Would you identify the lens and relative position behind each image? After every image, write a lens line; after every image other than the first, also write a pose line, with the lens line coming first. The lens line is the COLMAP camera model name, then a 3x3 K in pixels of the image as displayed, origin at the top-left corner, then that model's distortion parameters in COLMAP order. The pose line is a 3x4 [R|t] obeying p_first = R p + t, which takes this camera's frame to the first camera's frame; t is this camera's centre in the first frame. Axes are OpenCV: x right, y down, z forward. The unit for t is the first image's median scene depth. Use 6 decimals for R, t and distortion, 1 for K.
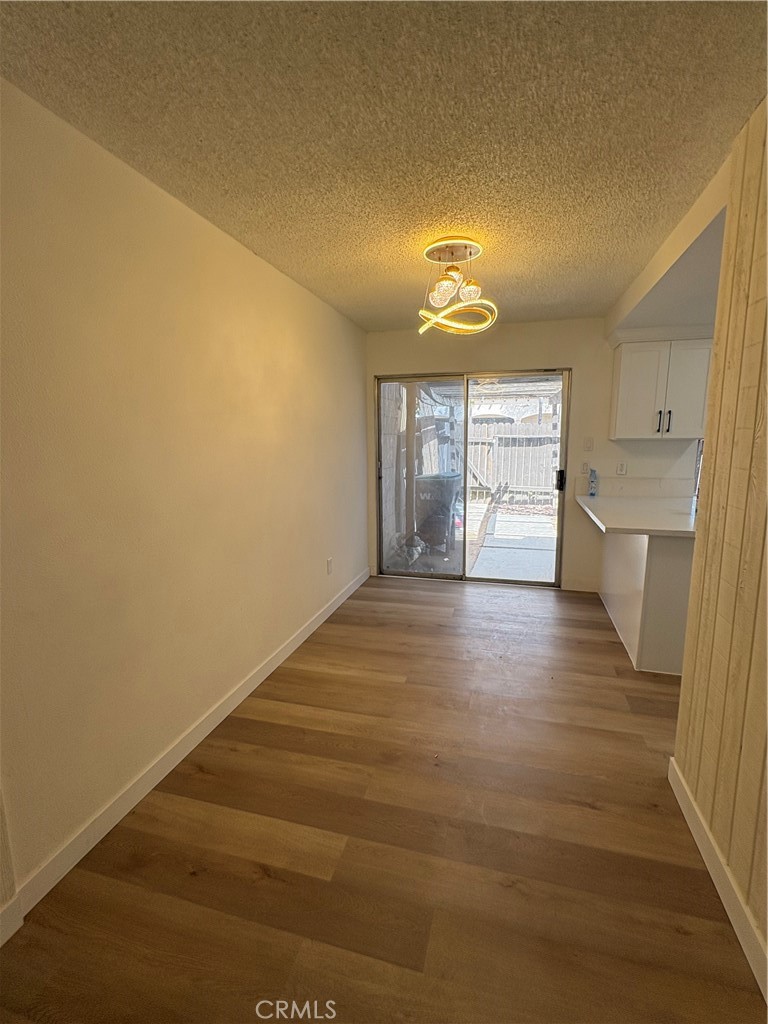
lens RADIAL K [[471.5, 0, 384.3], [0, 471.5, 511.4], [0, 0, 1]] dist [-0.001937, 0.001550]
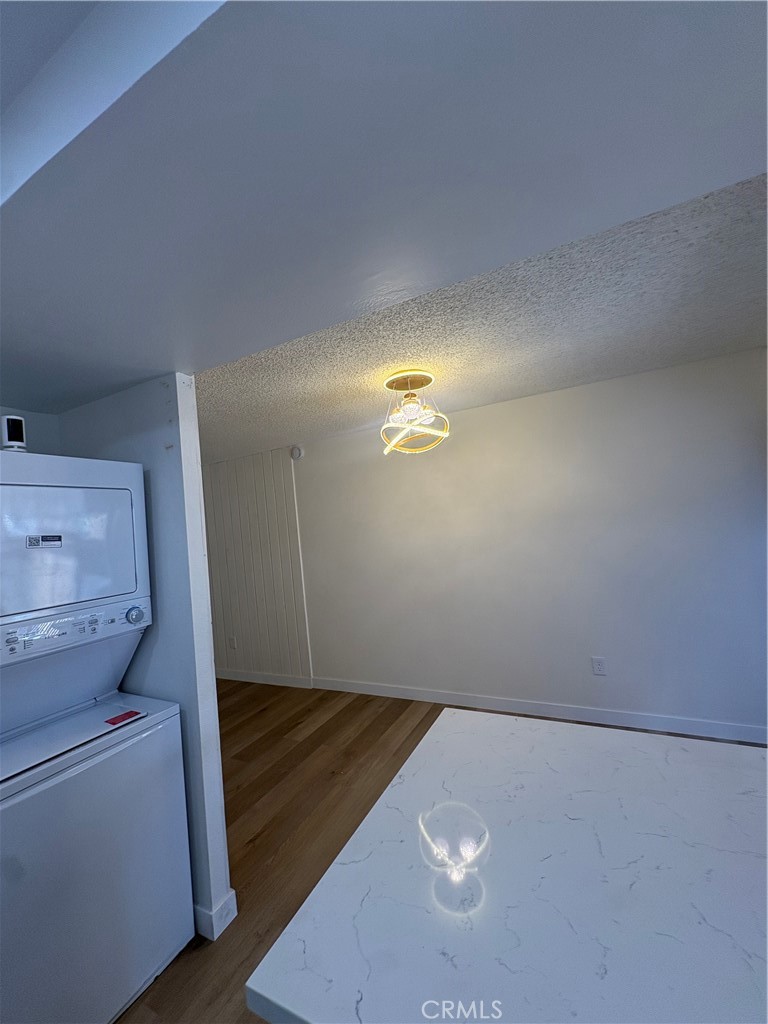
lens RADIAL K [[408.0, 0, 384.2], [0, 408.0, 512.1], [0, 0, 1]] dist [-0.000332, -0.000155]
pose [[-0.198237, -0.005691, -0.980138, 0.621302], [-0.068405, 0.997625, 0.008042, -0.131999], [0.977764, 0.068640, -0.198156, 0.638399]]
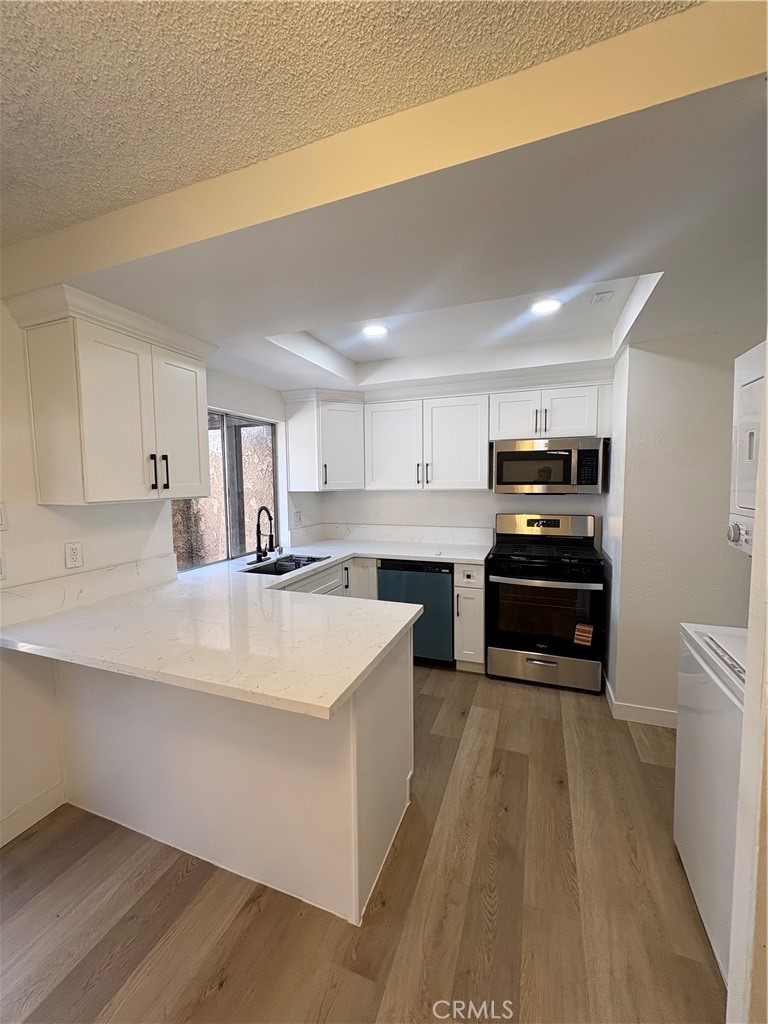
lens RADIAL K [[408.0, 0, 383.3], [0, 408.0, 511.6], [0, 0, 1]] dist [-0.000332, -0.000155]
pose [[0.092876, -0.072356, 0.993045, 0.070056], [0.173272, 0.983312, 0.055441, -0.099584], [-0.980485, 0.166917, 0.103864, 0.557263]]
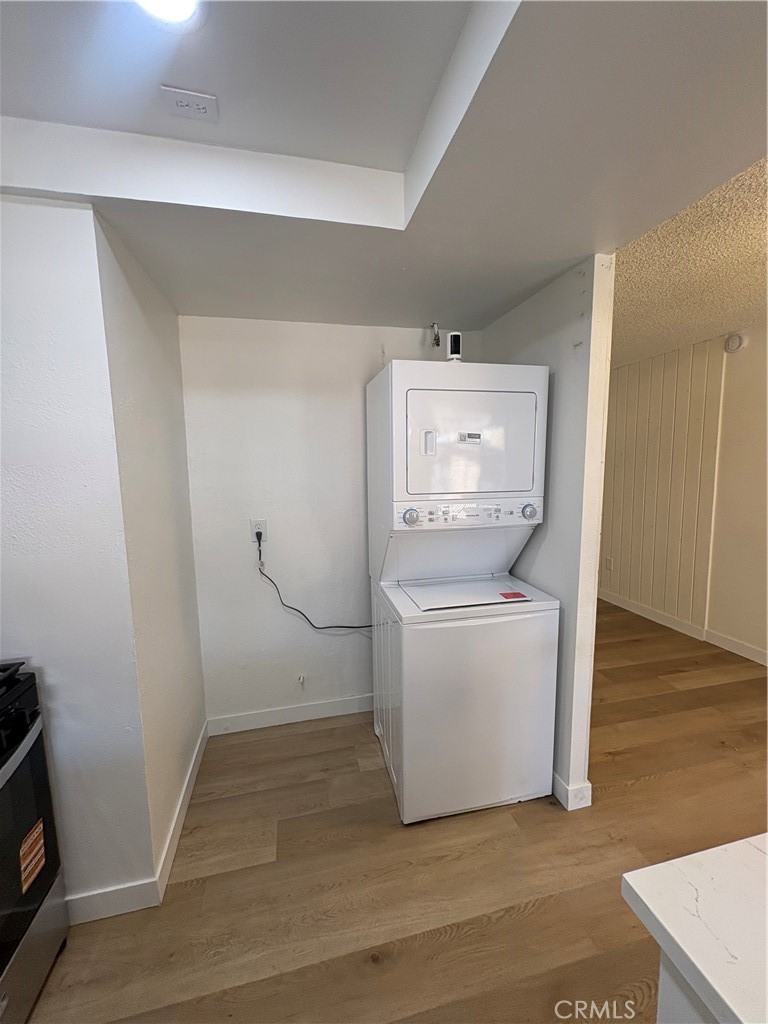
lens RADIAL K [[408.0, 0, 383.1], [0, 408.0, 512.0], [0, 0, 1]] dist [-0.000332, -0.000155]
pose [[-0.878674, 0.077379, -0.471109, 0.620931], [-0.055487, 0.963539, 0.261750, -0.117743], [0.474186, 0.256133, -0.842344, 0.622417]]
